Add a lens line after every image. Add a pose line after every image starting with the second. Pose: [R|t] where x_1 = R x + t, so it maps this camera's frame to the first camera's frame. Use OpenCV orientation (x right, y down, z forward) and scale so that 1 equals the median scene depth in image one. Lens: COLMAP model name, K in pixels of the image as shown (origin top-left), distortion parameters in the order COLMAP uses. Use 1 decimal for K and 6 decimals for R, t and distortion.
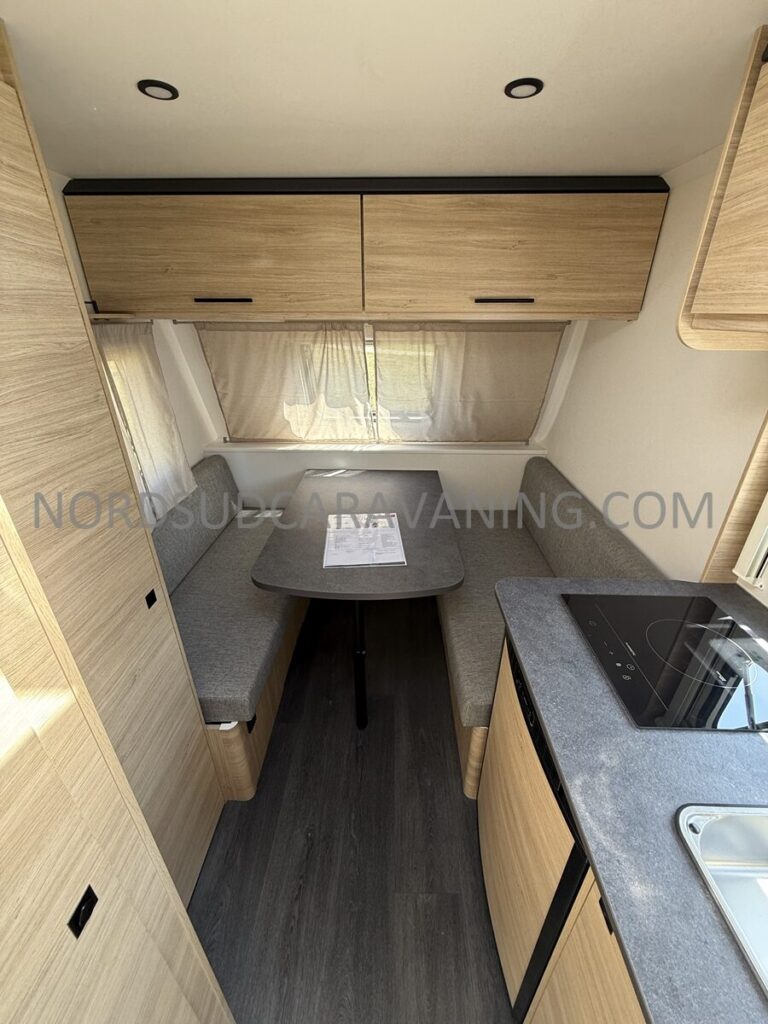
lens RADIAL K [[407.8, 0, 384.0], [0, 407.8, 512.0], [0, 0, 1]] dist [0.000532, -0.000204]
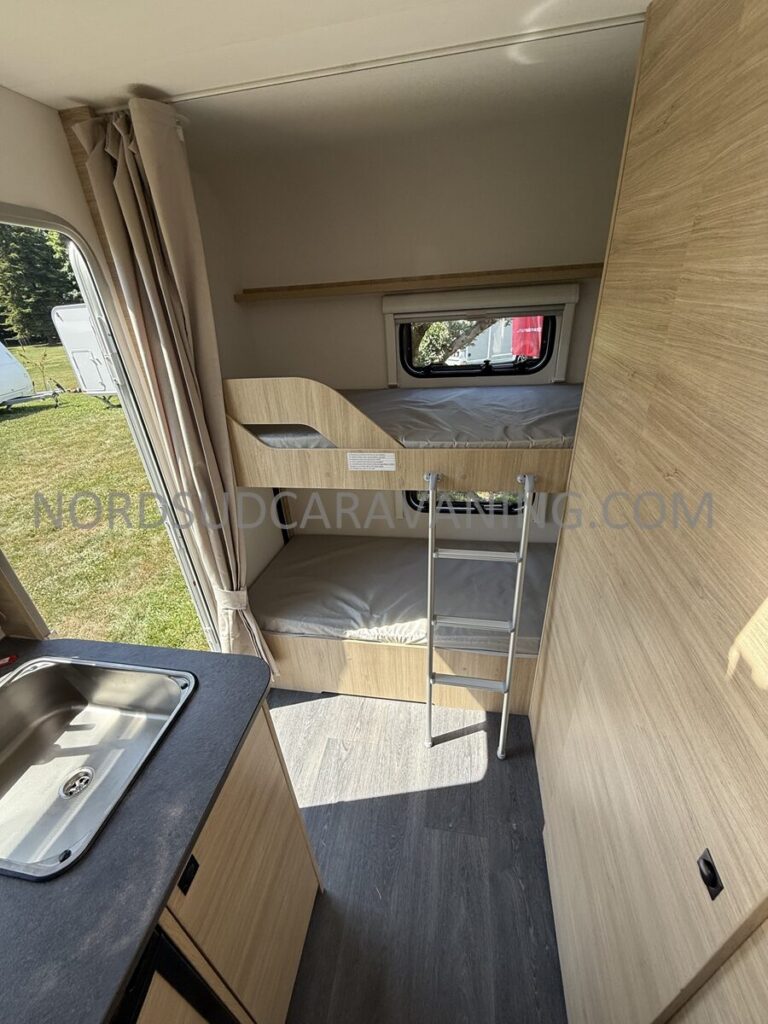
lens RADIAL K [[407.8, 0, 384.0], [0, 407.8, 512.0], [0, 0, 1]] dist [0.000532, -0.000204]
pose [[-0.987248, -0.018353, 0.158126, -0.076853], [0.118512, 0.578457, 0.807058, -0.284488], [-0.106281, 0.815507, -0.568905, 0.672737]]
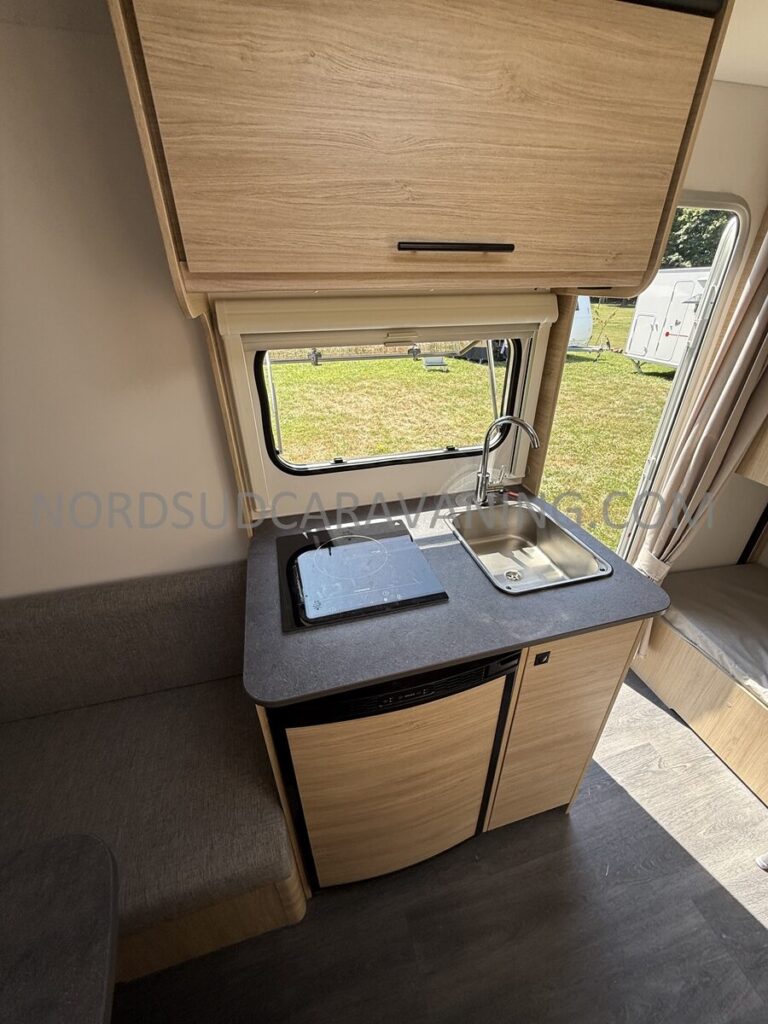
lens RADIAL K [[407.8, 0, 384.0], [0, 407.8, 512.0], [0, 0, 1]] dist [0.000532, -0.000204]
pose [[-0.287409, -0.472704, 0.833035, -0.287207], [0.428873, 0.714158, 0.553215, -0.499393], [-0.856425, 0.516265, -0.002525, 1.063741]]
